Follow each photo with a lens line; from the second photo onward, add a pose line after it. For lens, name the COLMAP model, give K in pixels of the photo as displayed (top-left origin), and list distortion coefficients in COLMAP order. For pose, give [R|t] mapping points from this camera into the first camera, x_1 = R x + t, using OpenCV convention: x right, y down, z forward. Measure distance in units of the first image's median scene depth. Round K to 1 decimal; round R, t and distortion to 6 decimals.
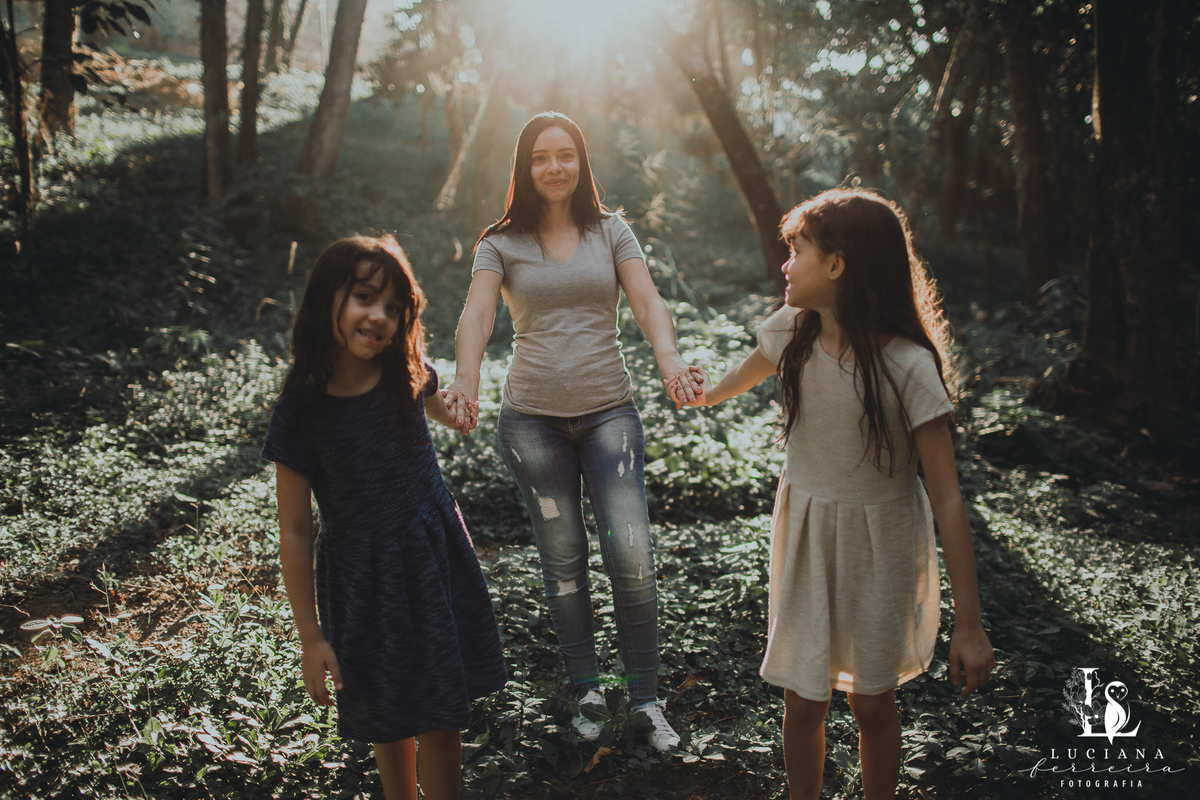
lens RADIAL K [[1162.6, 0, 600.0], [0, 1162.6, 400.0], [0, 0, 1]] dist [-0.058637, 0.067828]
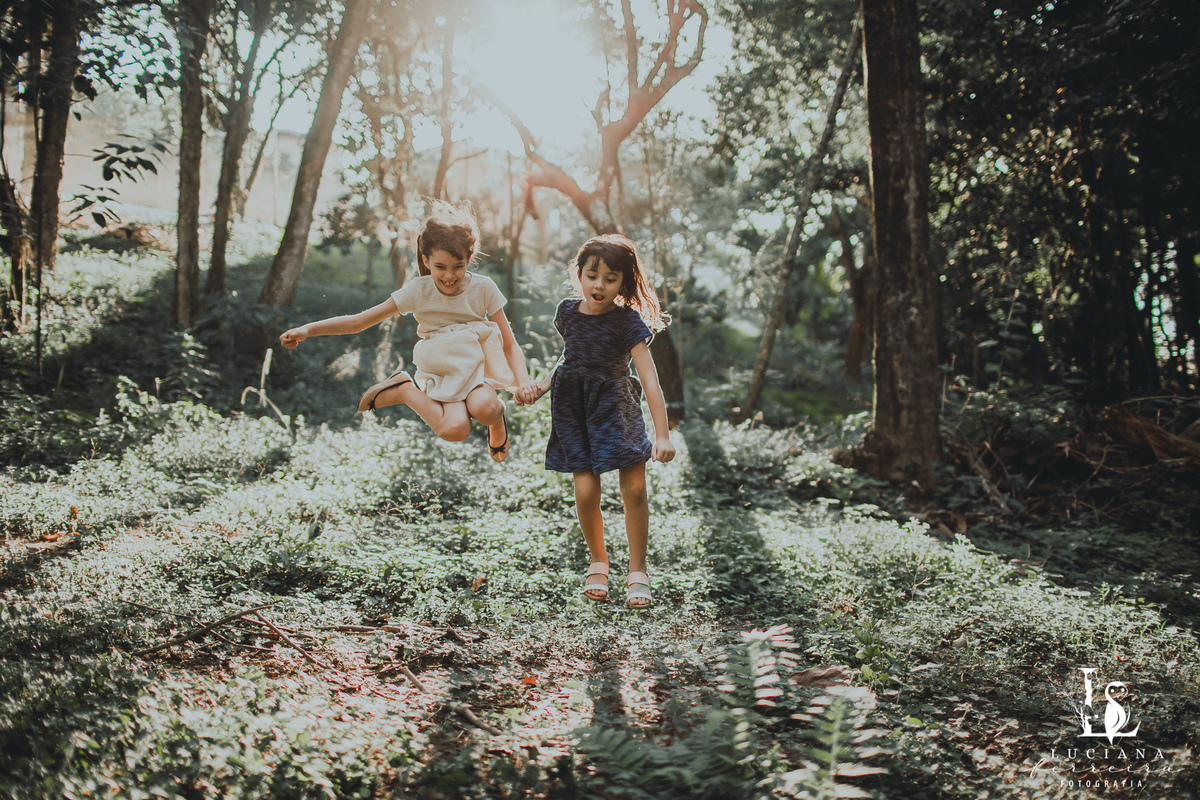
lens RADIAL K [[1162.6, 0, 600.0], [0, 1162.6, 400.0], [0, 0, 1]] dist [-0.058637, 0.067828]
pose [[0.998531, 0.009957, 0.053261, 0.019120], [-0.002888, 0.991353, -0.131193, 0.062177], [-0.054107, 0.130846, 0.989925, -0.185278]]
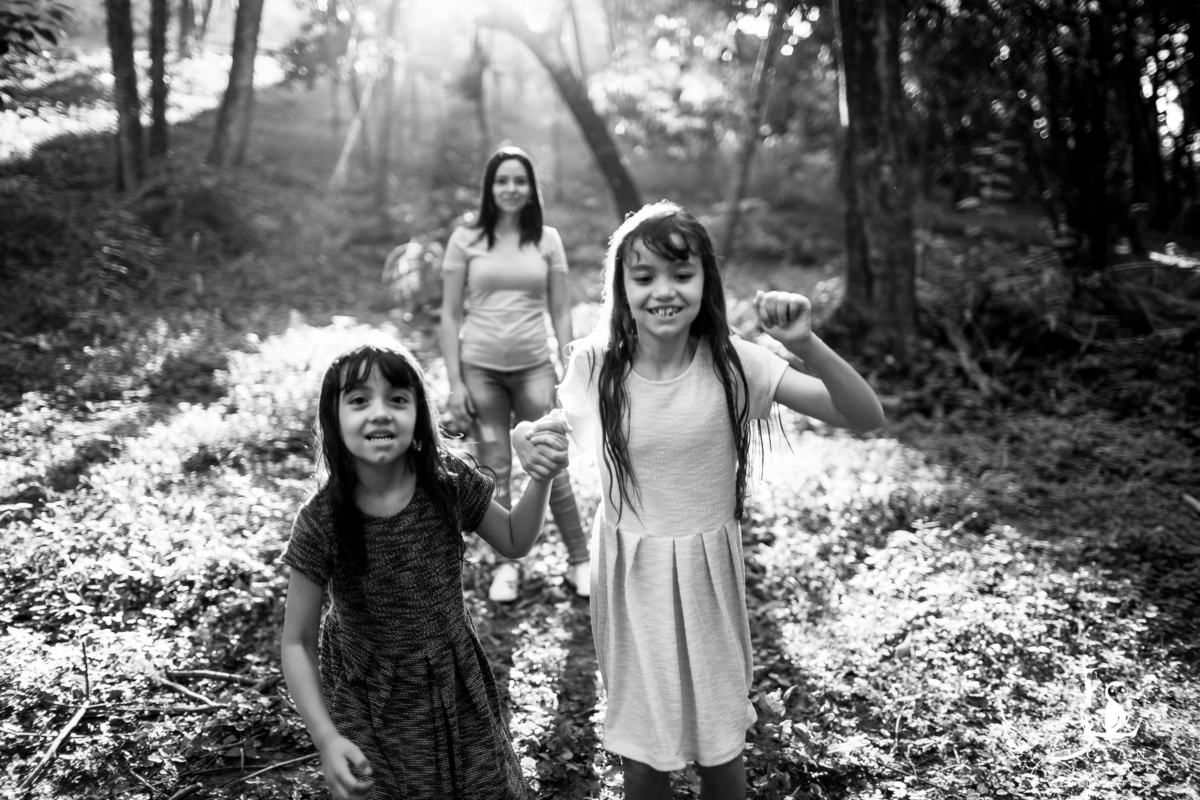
lens RADIAL K [[1162.6, 0, 600.0], [0, 1162.6, 400.0], [0, 0, 1]] dist [-0.058637, 0.067828]
pose [[0.997653, -0.048390, 0.048441, 0.055770], [0.046993, 0.998457, 0.029573, 0.010862], [-0.049798, -0.027227, 0.998388, -0.131910]]
